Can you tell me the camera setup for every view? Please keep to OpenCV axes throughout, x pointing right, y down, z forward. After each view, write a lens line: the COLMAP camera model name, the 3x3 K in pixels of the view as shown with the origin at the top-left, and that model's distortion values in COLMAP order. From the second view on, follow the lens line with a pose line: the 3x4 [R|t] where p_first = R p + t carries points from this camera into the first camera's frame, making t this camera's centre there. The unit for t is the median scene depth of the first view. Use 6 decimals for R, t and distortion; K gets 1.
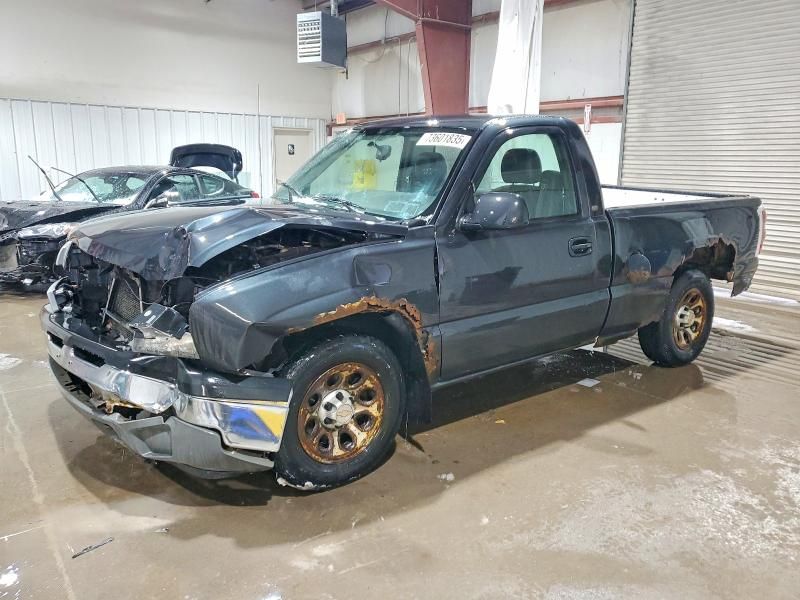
lens RADIAL K [[628.5, 0, 392.2], [0, 628.5, 298.2], [0, 0, 1]] dist [0.000837, 0.004977]
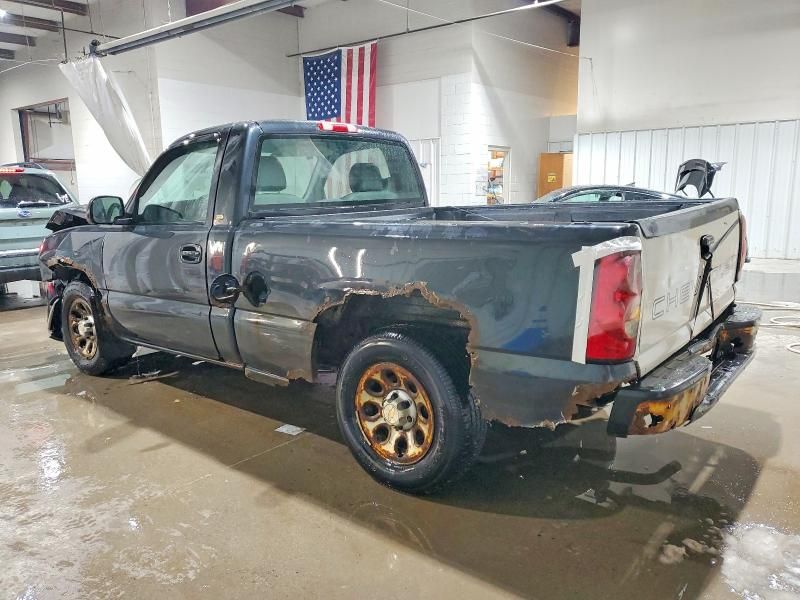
lens RADIAL K [[628.5, 0, 392.2], [0, 628.5, 298.2], [0, 0, 1]] dist [0.000837, 0.004977]
pose [[0.234349, 0.153135, -0.960016, 1.236896], [-0.196676, 0.974564, 0.107446, -0.166694], [0.952050, 0.163632, 0.258506, 0.991895]]
